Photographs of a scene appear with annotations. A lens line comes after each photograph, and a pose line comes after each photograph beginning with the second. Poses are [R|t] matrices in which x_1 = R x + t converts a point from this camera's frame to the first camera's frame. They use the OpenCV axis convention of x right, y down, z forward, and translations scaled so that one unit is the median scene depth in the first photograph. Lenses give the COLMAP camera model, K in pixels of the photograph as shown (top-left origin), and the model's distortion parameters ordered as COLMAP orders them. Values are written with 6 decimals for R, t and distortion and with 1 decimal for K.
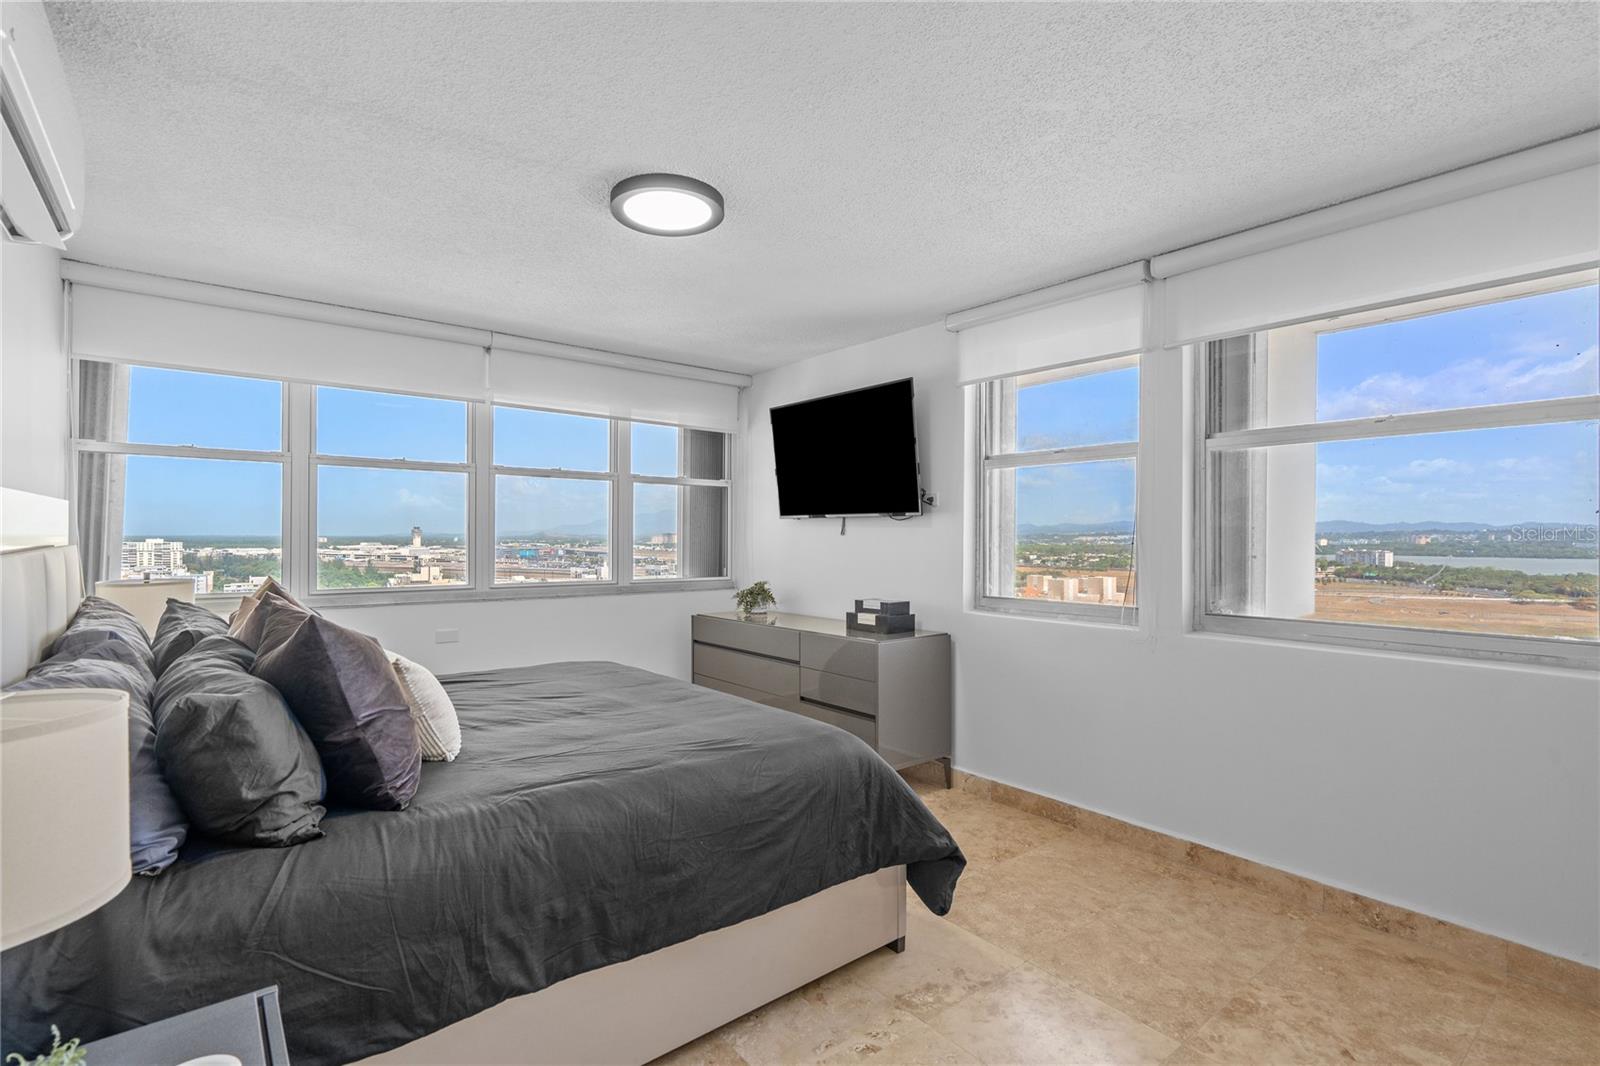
lens RADIAL K [[727.5, 0, 804.8], [0, 727.5, 536.6], [0, 0, 1]] dist [0.000598, -0.000366]
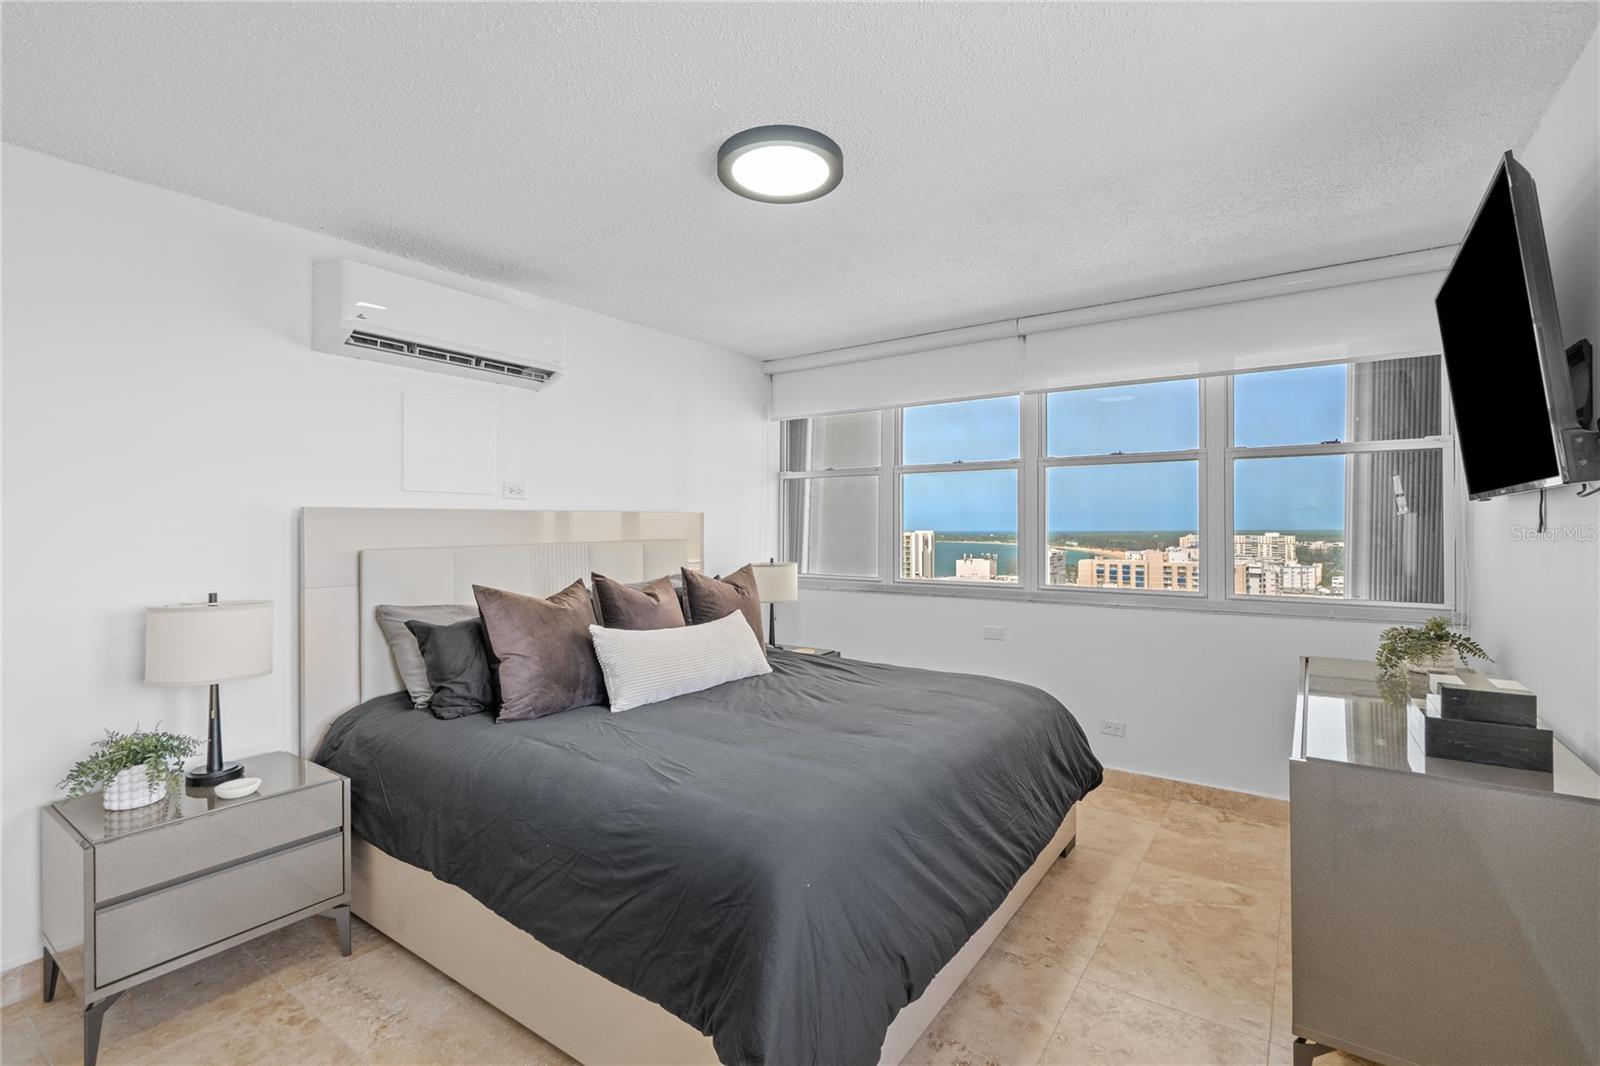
lens RADIAL K [[727.5, 0, 798.6], [0, 727.5, 524.6], [0, 0, 1]] dist [0.000598, -0.000366]
pose [[0.272691, -0.008316, -0.962066, 0.508556], [0.001991, 0.999965, -0.008079, -0.006399], [0.962100, 0.000288, 0.272698, 0.587300]]
